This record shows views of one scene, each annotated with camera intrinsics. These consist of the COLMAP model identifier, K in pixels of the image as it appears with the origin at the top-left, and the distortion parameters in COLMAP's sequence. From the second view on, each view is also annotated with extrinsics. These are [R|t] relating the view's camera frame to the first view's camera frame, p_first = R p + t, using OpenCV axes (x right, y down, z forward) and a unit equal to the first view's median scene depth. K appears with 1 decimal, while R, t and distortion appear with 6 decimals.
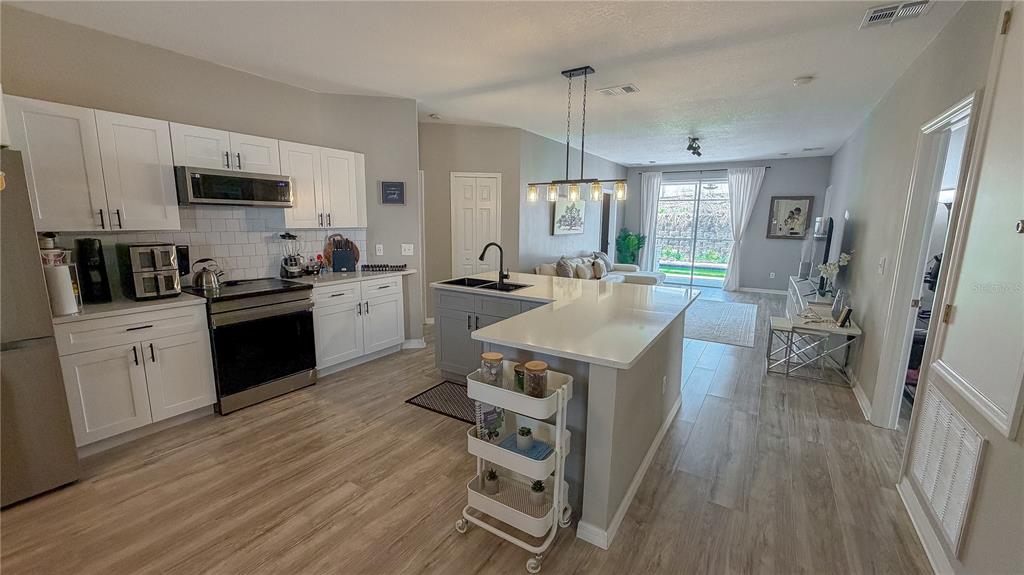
lens RADIAL K [[404.0, 0, 511.2], [0, 404.0, 285.4], [0, 0, 1]] dist [0.000363, 0.000043]
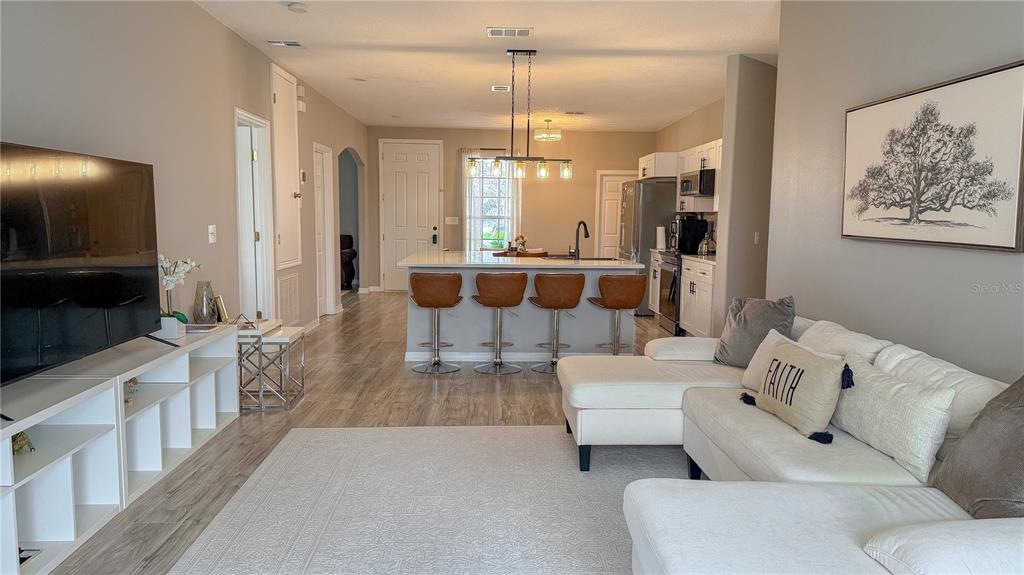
lens RADIAL K [[712.7, 0, 513.1], [0, 712.7, 289.6], [0, 0, 1]] dist [0.054669, -0.066176]
pose [[-0.821001, 0.037292, -0.569707, 1.154194], [-0.115077, 0.966575, 0.229106, -0.333924], [0.559208, 0.253656, -0.789268, 2.389966]]
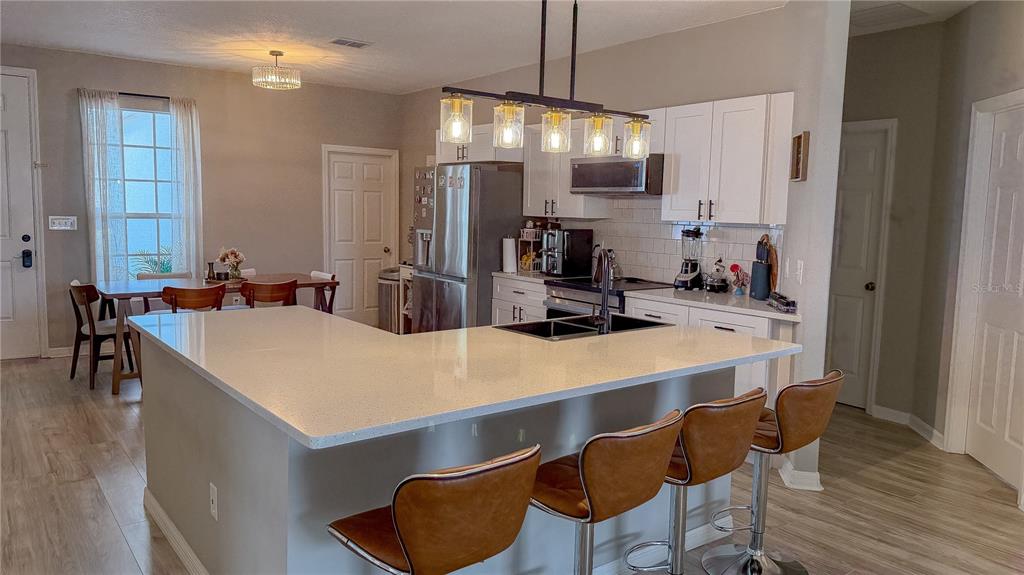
lens RADIAL K [[712.7, 0, 510.7], [0, 712.7, 282.2], [0, 0, 1]] dist [0.054669, -0.066176]
pose [[-0.333067, 0.079340, -0.939559, 0.815359], [-0.179982, 0.972783, 0.145947, -0.171941], [0.925566, 0.217714, -0.309722, 1.167554]]
